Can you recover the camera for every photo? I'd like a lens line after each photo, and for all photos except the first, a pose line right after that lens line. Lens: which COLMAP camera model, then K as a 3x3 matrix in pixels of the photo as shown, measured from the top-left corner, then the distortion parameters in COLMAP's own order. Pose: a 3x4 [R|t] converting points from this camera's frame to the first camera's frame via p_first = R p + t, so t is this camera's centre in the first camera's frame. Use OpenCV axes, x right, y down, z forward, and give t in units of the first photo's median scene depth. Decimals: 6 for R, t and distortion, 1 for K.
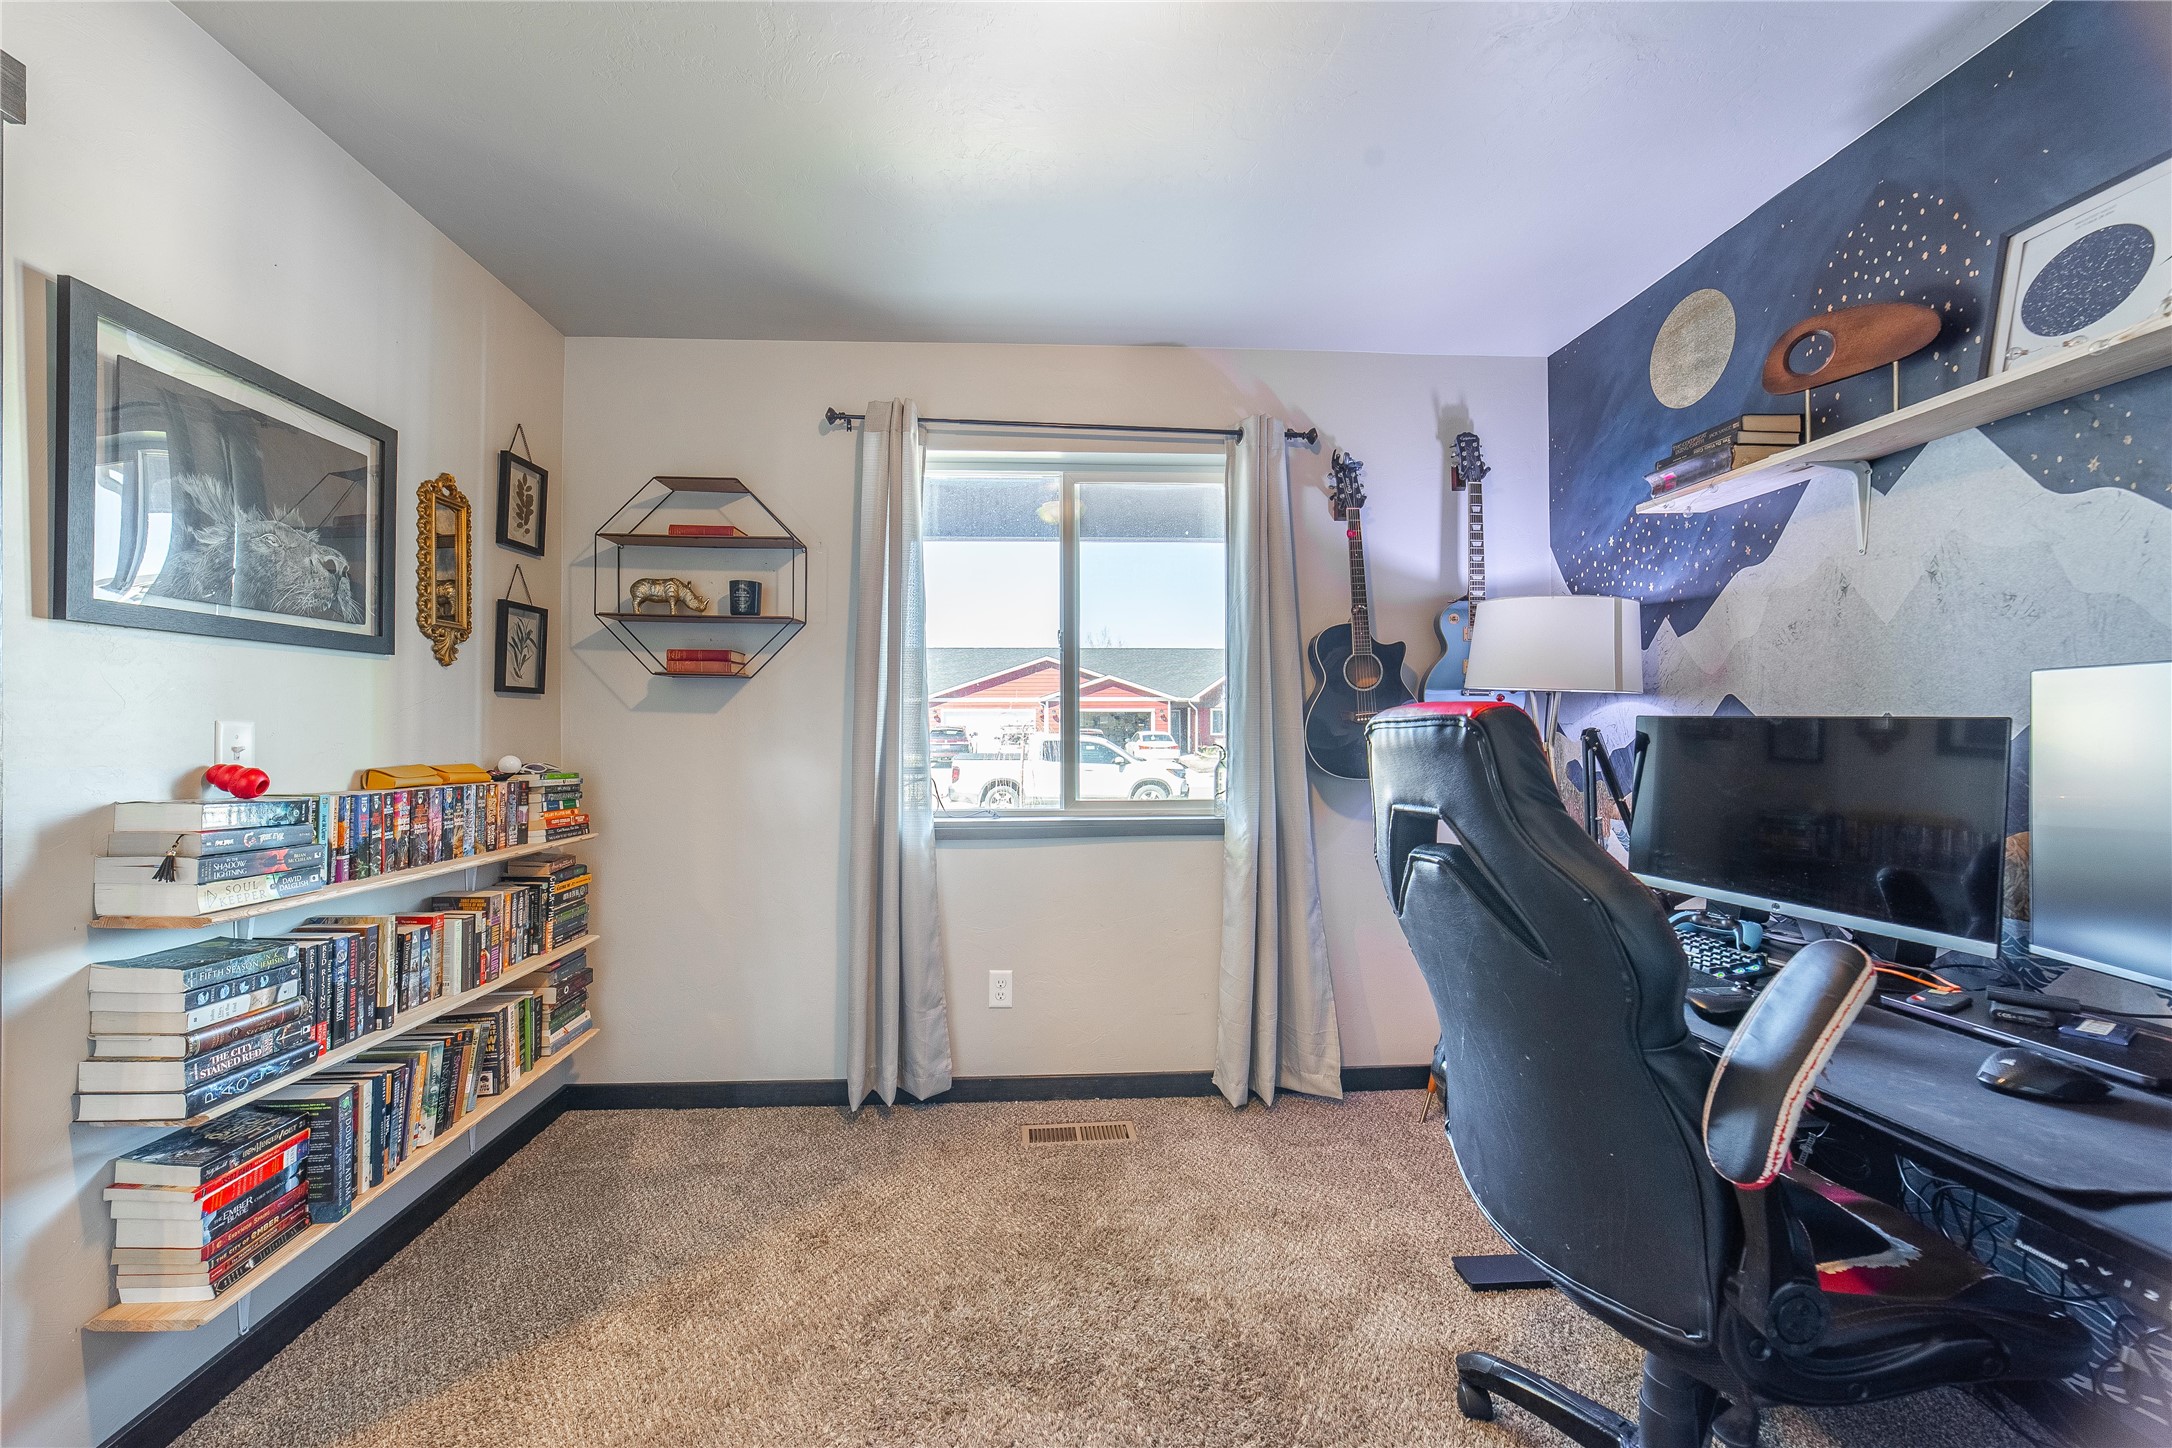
lens RADIAL K [[853.7, 0, 1077.7], [0, 853.7, 727.4], [0, 0, 1]] dist [-0.012625, 0.002765]
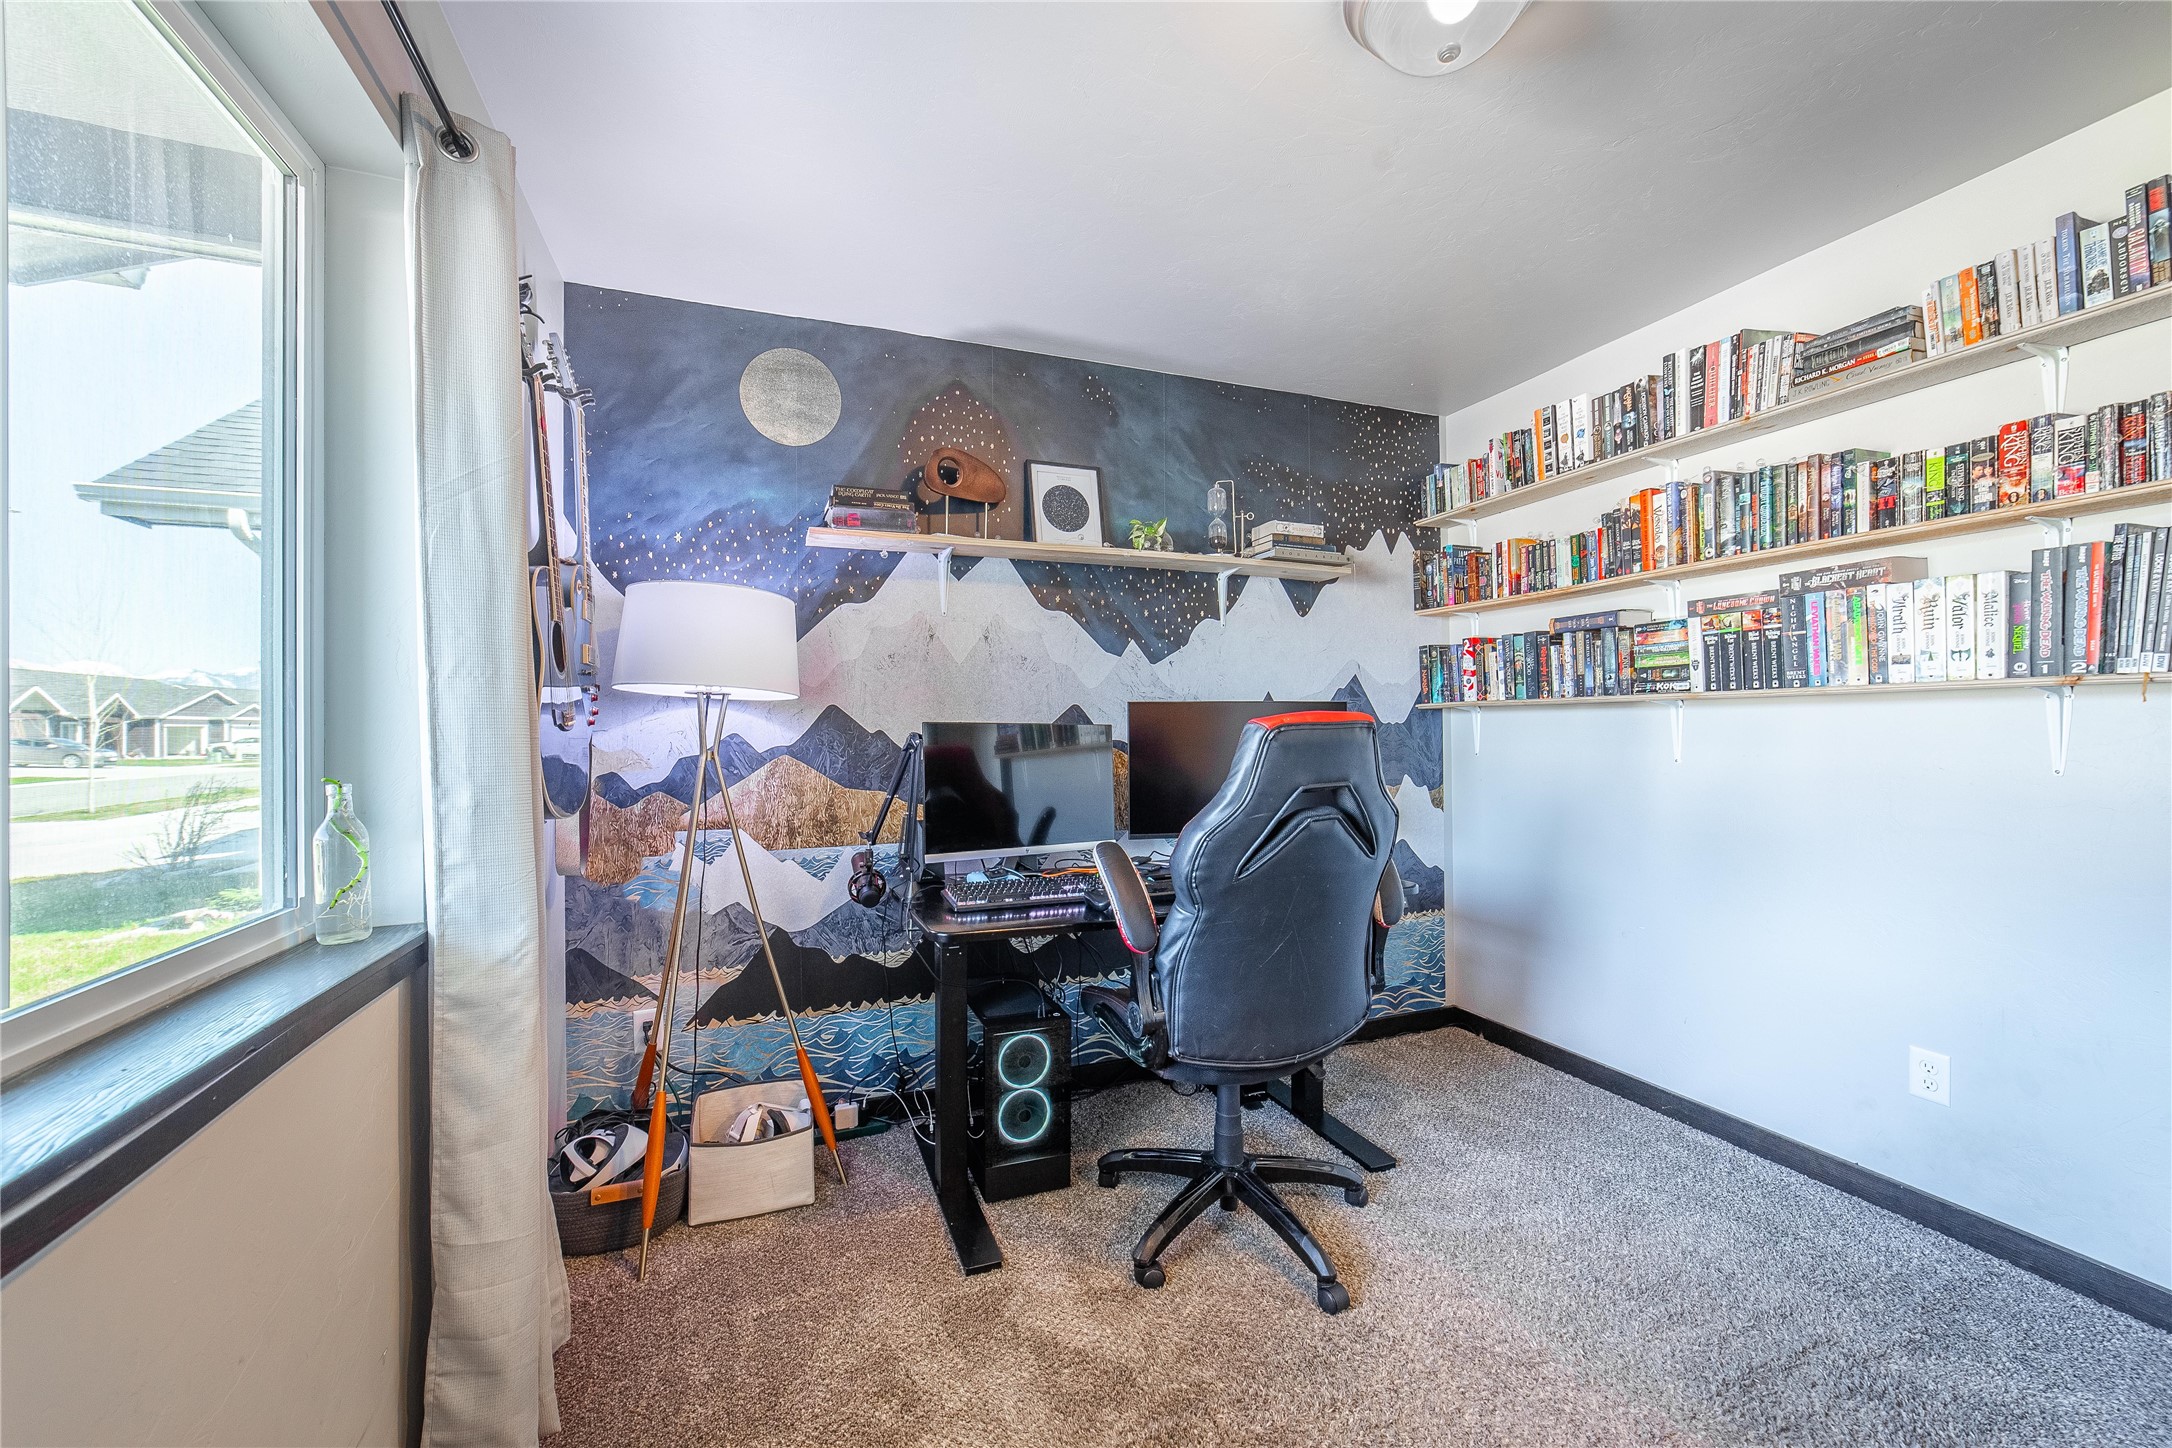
lens RADIAL K [[853.7, 0, 1080.3], [0, 853.7, 715.0], [0, 0, 1]] dist [-0.012625, 0.002765]
pose [[-0.306938, 0.012907, 0.951642, -0.518985], [0.008468, 0.999905, -0.010831, -0.008995], [-0.951692, 0.004734, -0.307018, 1.099016]]
